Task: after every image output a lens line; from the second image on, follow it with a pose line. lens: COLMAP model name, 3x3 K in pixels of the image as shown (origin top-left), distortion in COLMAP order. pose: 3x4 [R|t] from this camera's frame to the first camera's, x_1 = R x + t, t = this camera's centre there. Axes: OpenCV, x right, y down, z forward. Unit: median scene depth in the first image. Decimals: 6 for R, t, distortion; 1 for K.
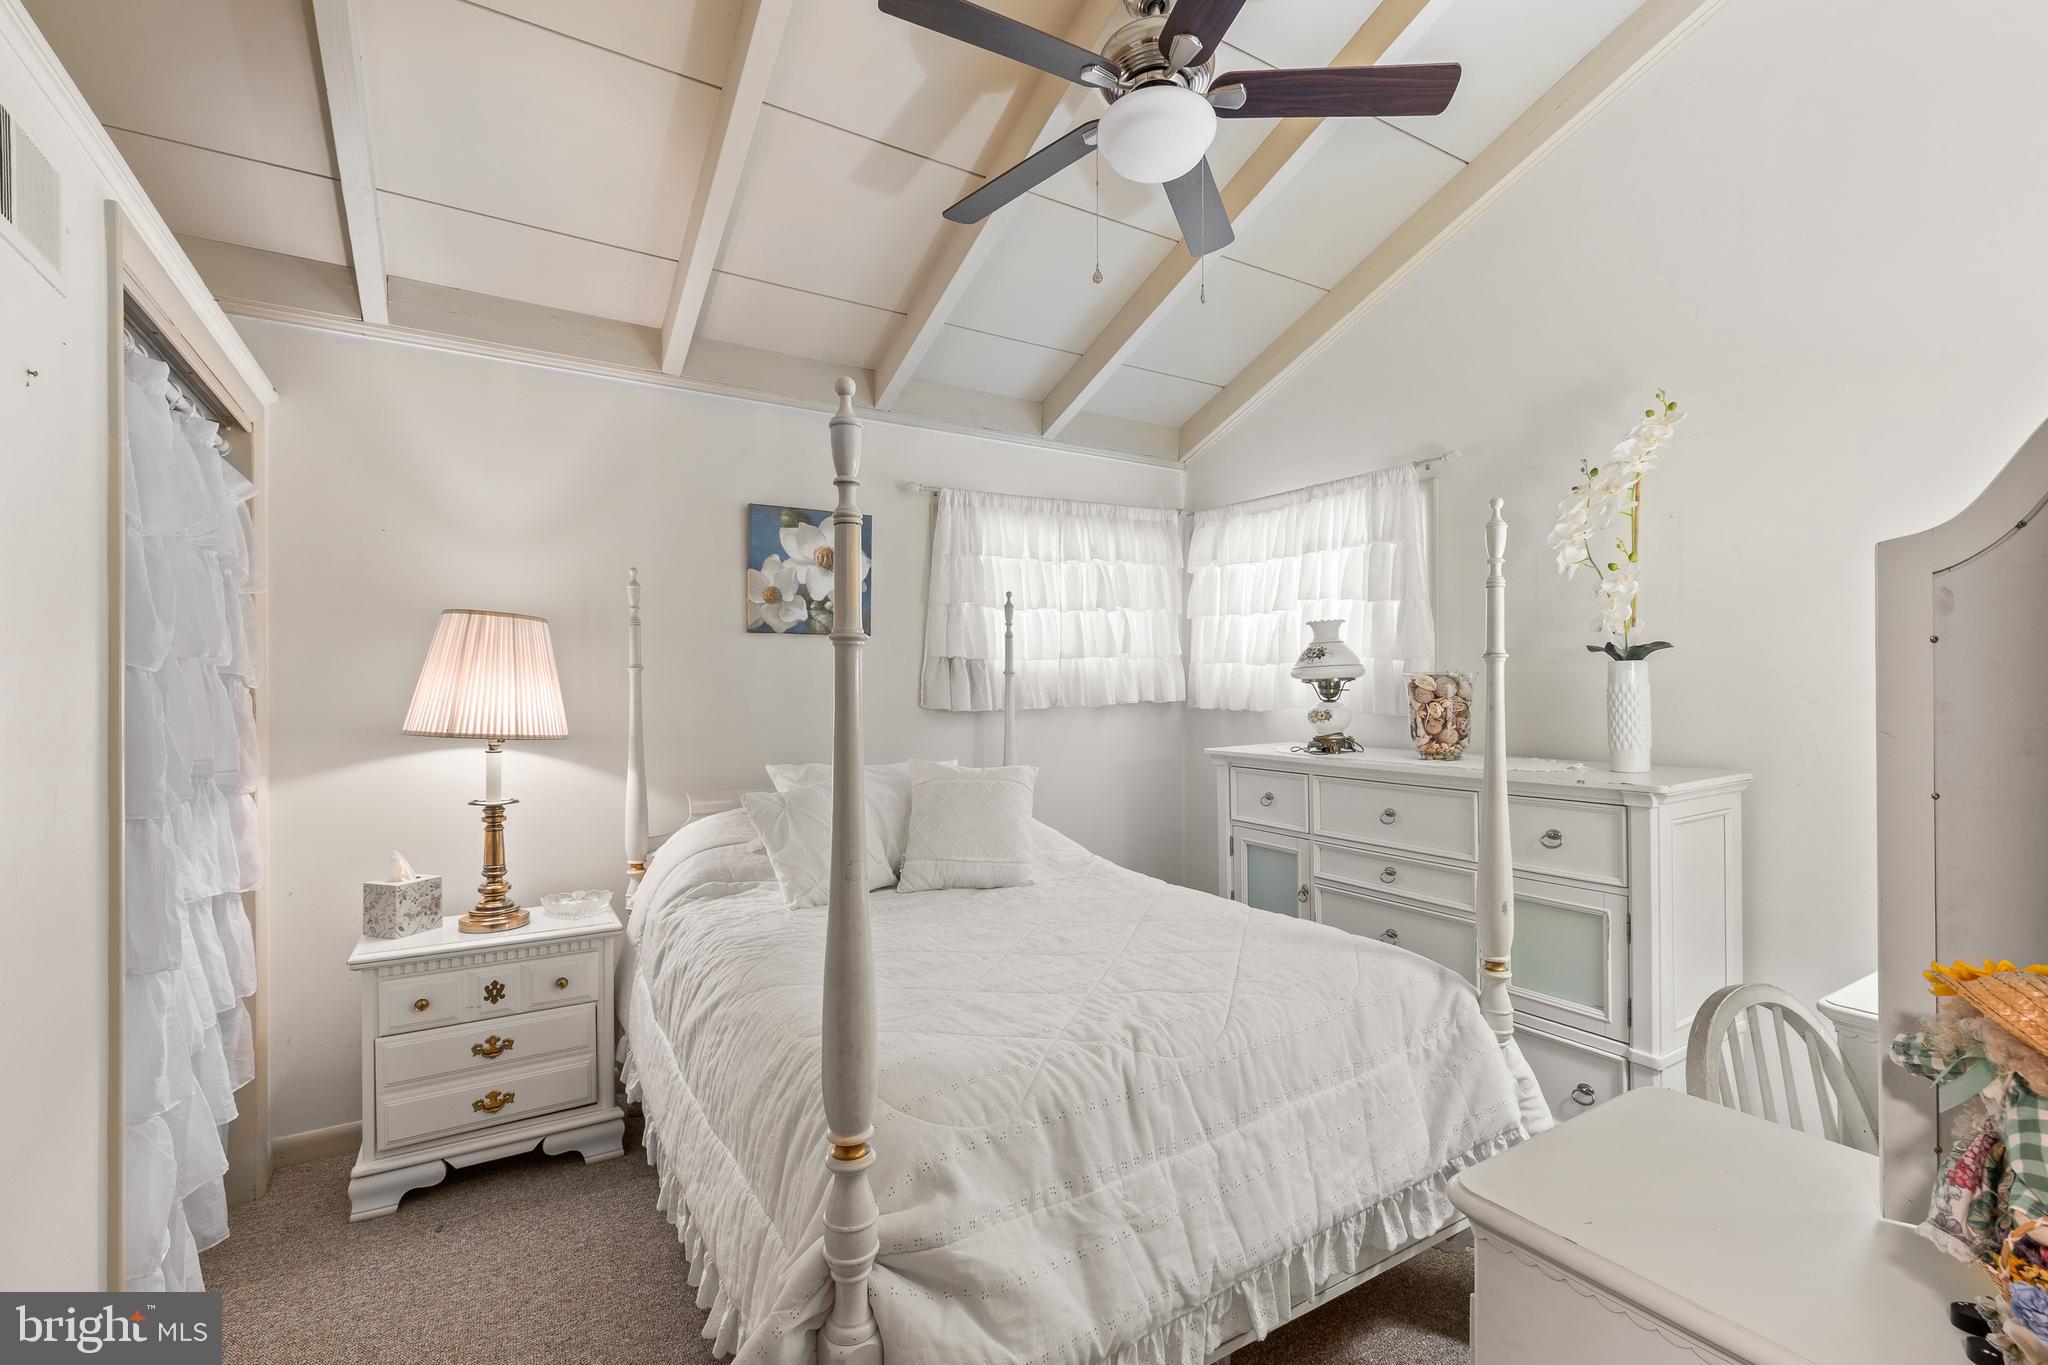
lens RADIAL K [[892.7, 0, 1019.4], [0, 892.7, 690.3], [0, 0, 1]] dist [-0.002631, 0.000027]
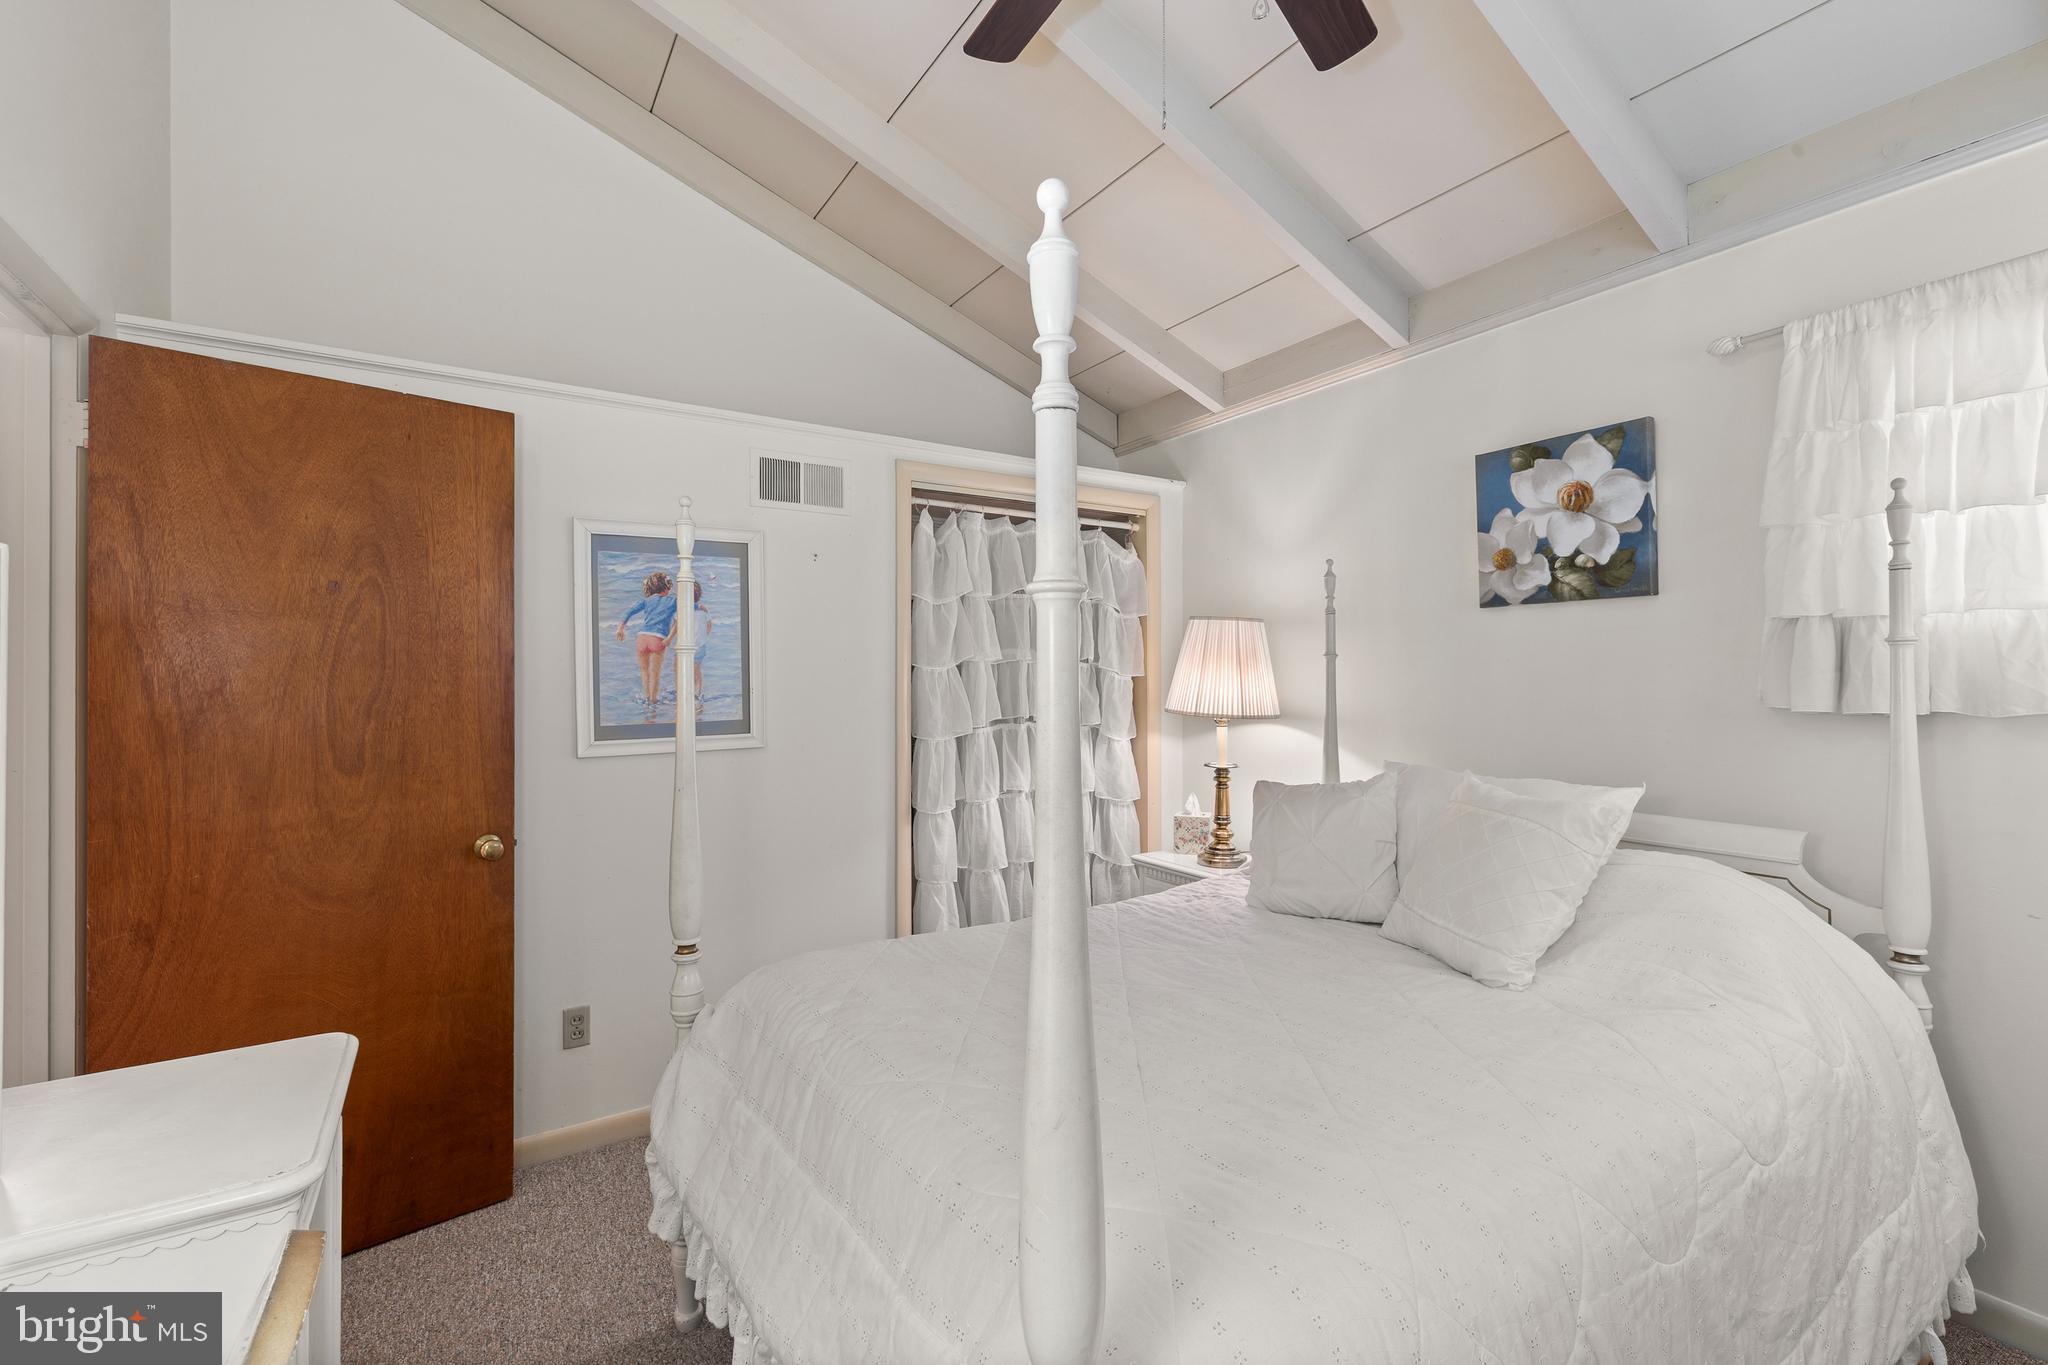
lens RADIAL K [[892.7, 0, 1025.2], [0, 892.7, 678.4], [0, 0, 1]] dist [-0.002631, 0.000027]
pose [[0.028085, -0.000713, -0.999605, 0.522184], [0.006251, 0.999980, -0.000537, 0.000053], [0.999586, -0.006234, 0.028089, 0.534969]]
